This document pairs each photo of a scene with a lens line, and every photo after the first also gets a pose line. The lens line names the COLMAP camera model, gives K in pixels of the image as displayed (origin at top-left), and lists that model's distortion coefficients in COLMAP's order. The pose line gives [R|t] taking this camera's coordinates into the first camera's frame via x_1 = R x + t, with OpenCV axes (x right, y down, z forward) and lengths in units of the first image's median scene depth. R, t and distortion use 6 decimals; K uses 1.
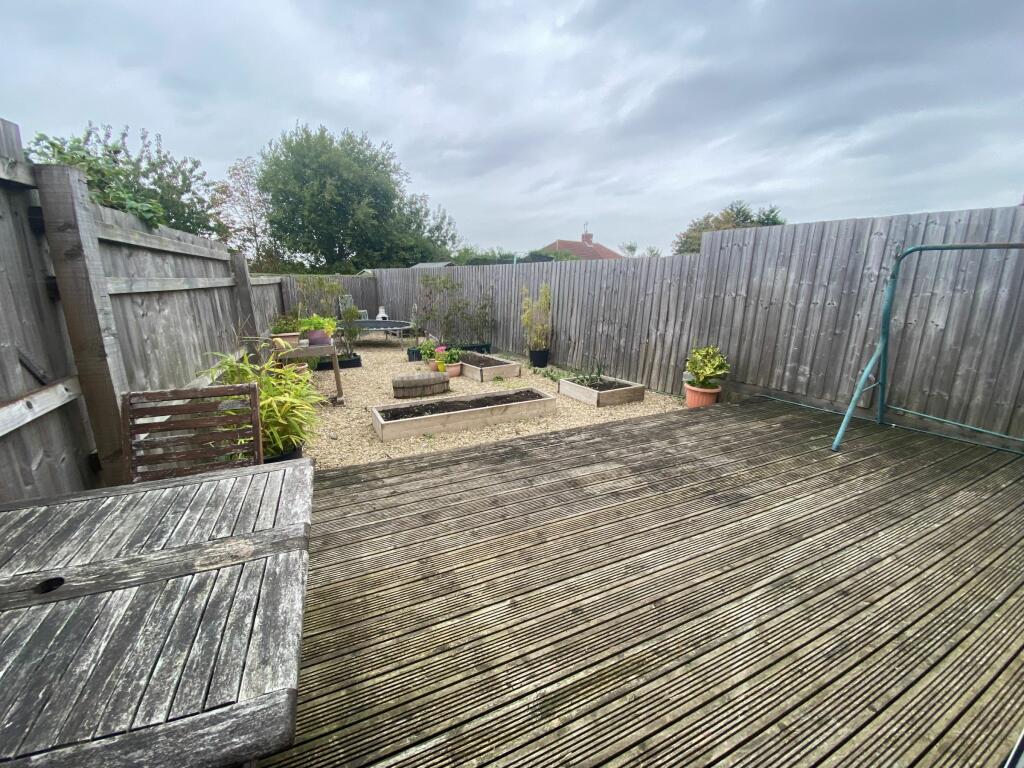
lens RADIAL K [[413.2, 0, 512.0], [0, 413.2, 384.0], [0, 0, 1]] dist [0.018078, -0.018165]
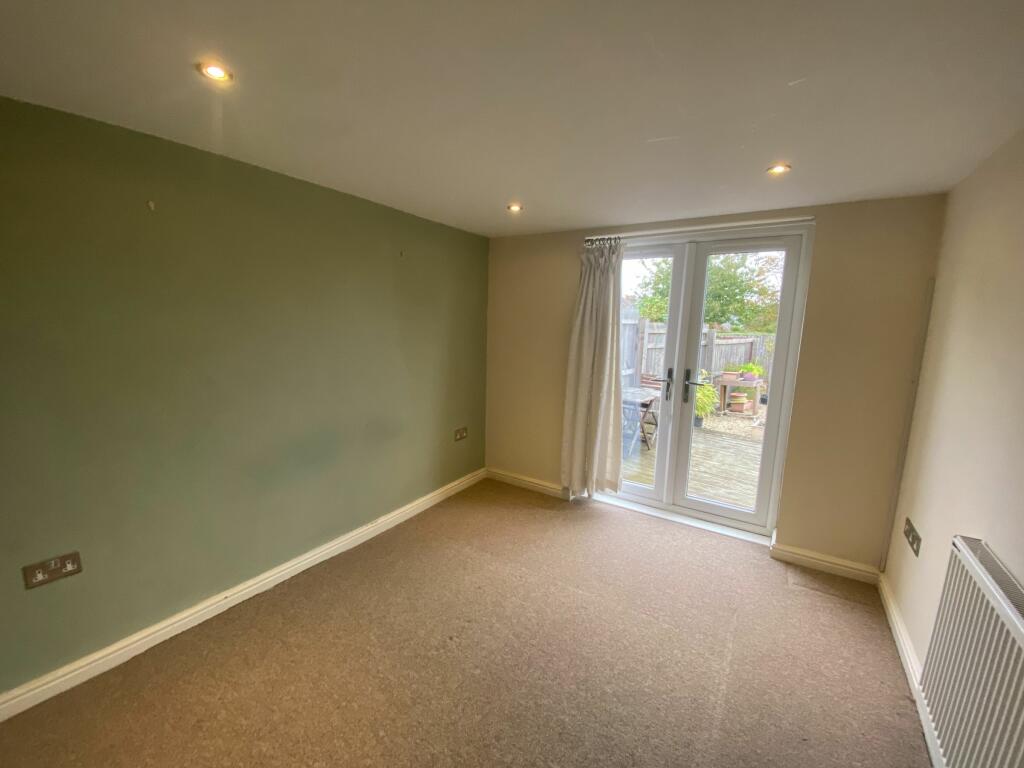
lens RADIAL K [[413.2, 0, 512.0], [0, 413.2, 384.0], [0, 0, 1]] dist [0.018078, -0.018165]
pose [[0.412096, 0.141894, -0.900024, 0.459854], [-0.247371, 0.968121, 0.039365, 0.059643], [0.876918, 0.206417, 0.434059, -0.388131]]
